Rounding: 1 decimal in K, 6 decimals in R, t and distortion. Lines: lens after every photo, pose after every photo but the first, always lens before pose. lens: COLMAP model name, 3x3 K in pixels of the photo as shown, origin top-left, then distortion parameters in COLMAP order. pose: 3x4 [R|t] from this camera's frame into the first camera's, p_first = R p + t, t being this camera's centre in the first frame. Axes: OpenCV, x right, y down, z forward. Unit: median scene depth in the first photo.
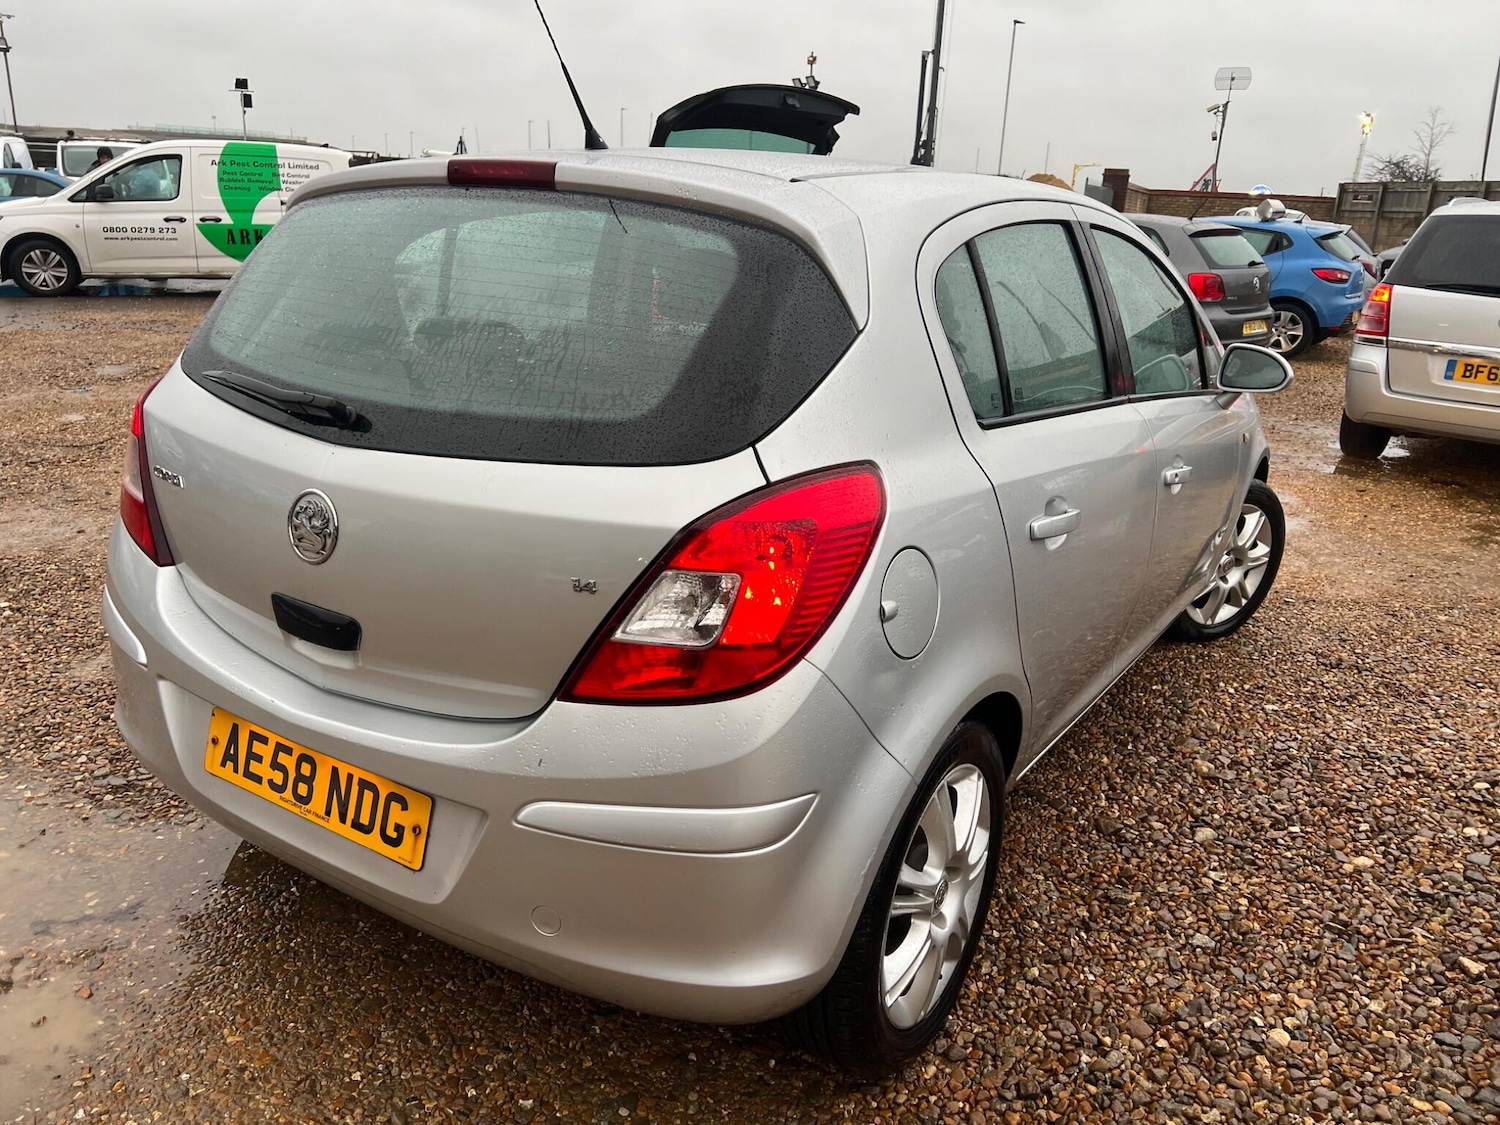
lens RADIAL K [[1065.9, 0, 753.9], [0, 1065.9, 564.1], [0, 0, 1]] dist [0.047568, -0.046262]
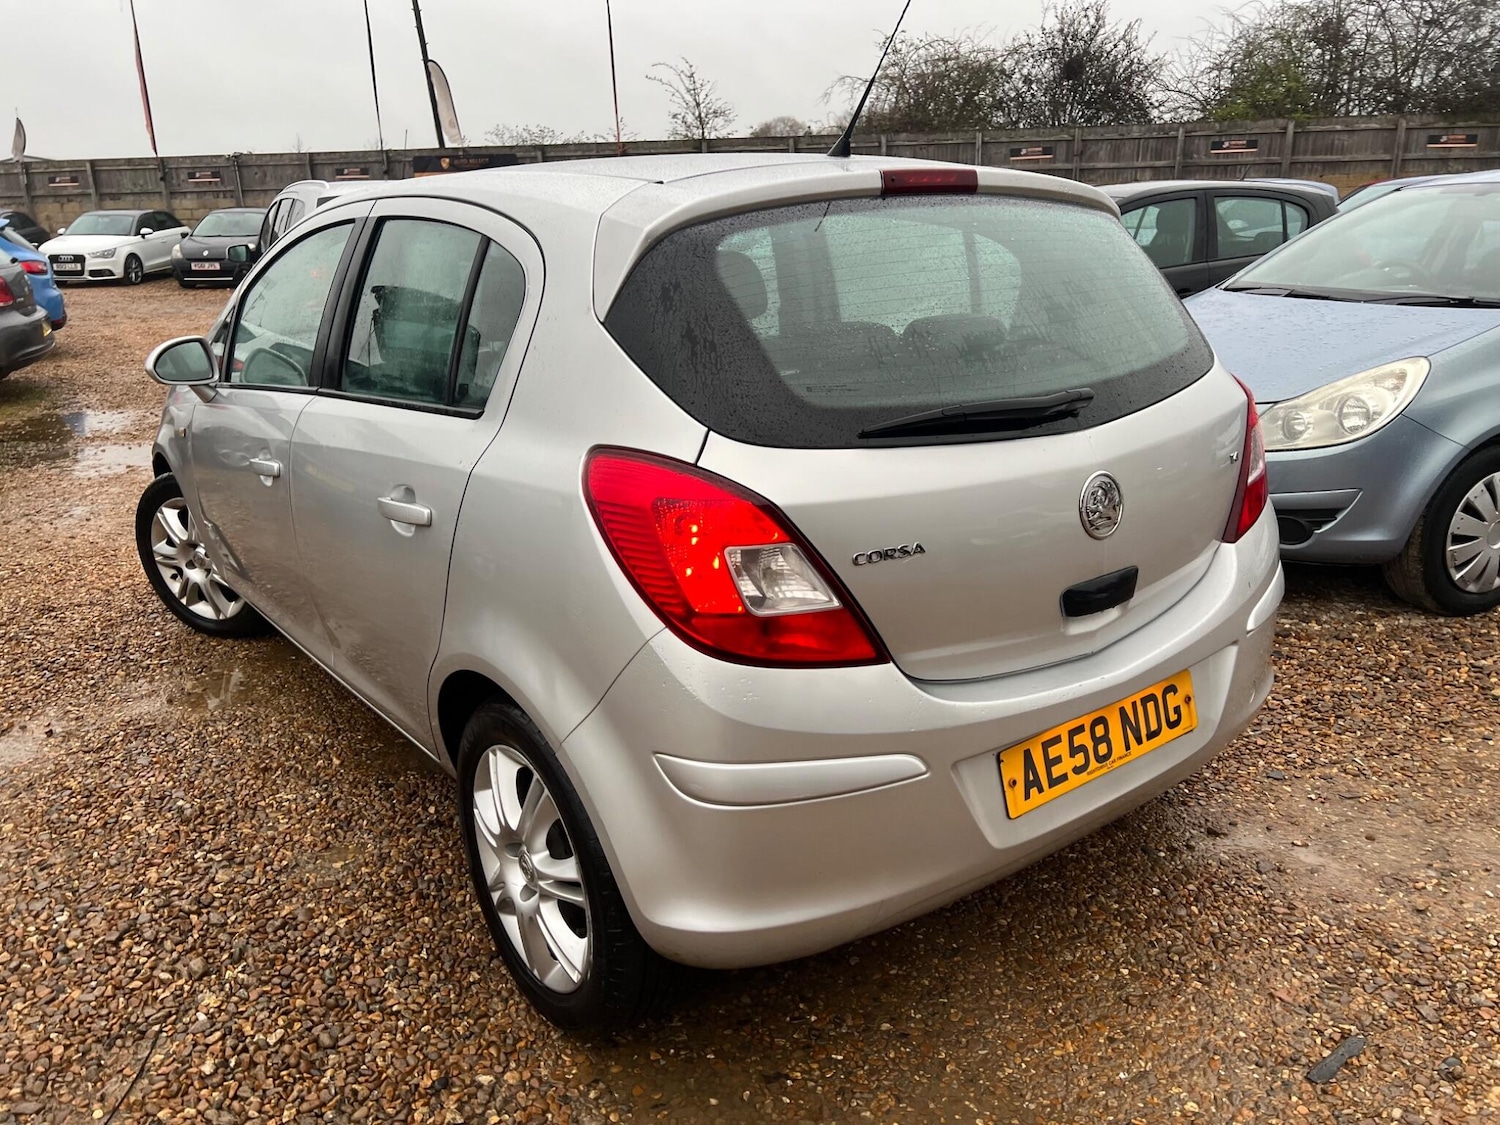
lens RADIAL K [[1074.1, 0, 785.9], [0, 1074.1, 569.8], [0, 0, 1]] dist [0.048100, -0.045530]
pose [[0.353919, -0.336675, 0.872577, -1.067384], [0.327161, 0.918587, 0.221730, -0.228770], [-0.876189, 0.206999, 0.435252, 0.572473]]
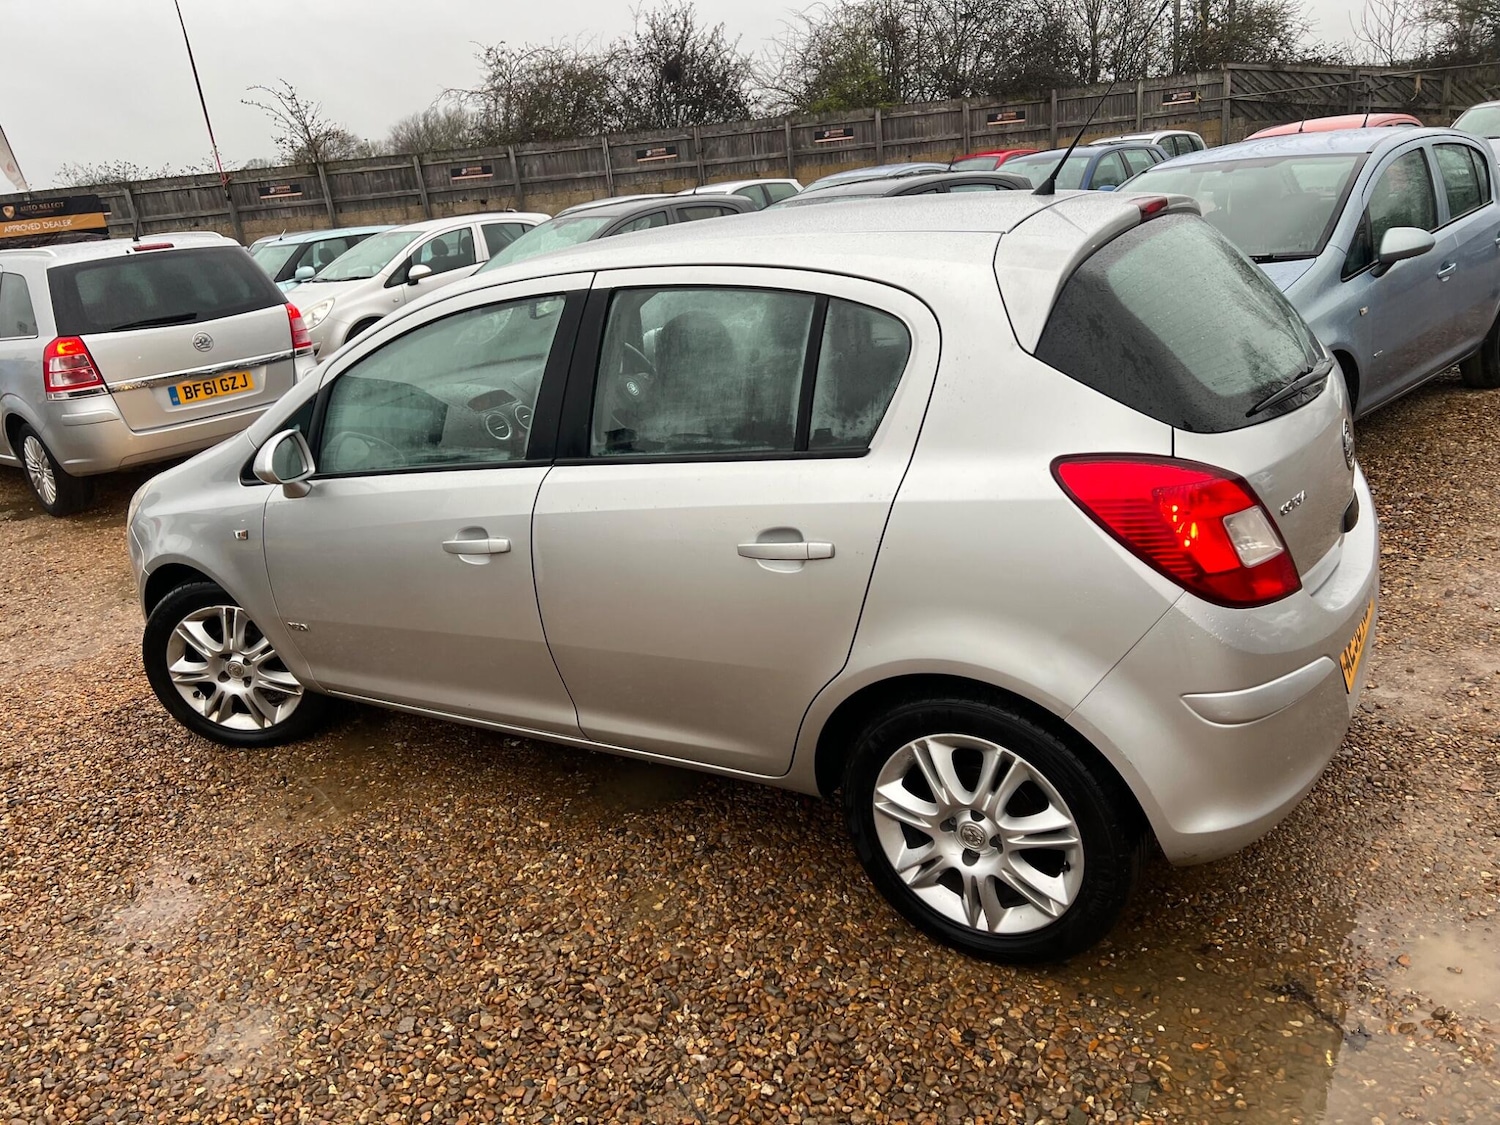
lens RADIAL K [[1065.3, 0, 754.6], [0, 1065.3, 555.1], [0, 0, 1]] dist [0.042837, -0.039229]
pose [[0.018593, -0.363292, 0.931490, -1.279645], [0.413044, 0.851225, 0.323743, -0.492604], [-0.910521, 0.378727, 0.165882, 1.081847]]
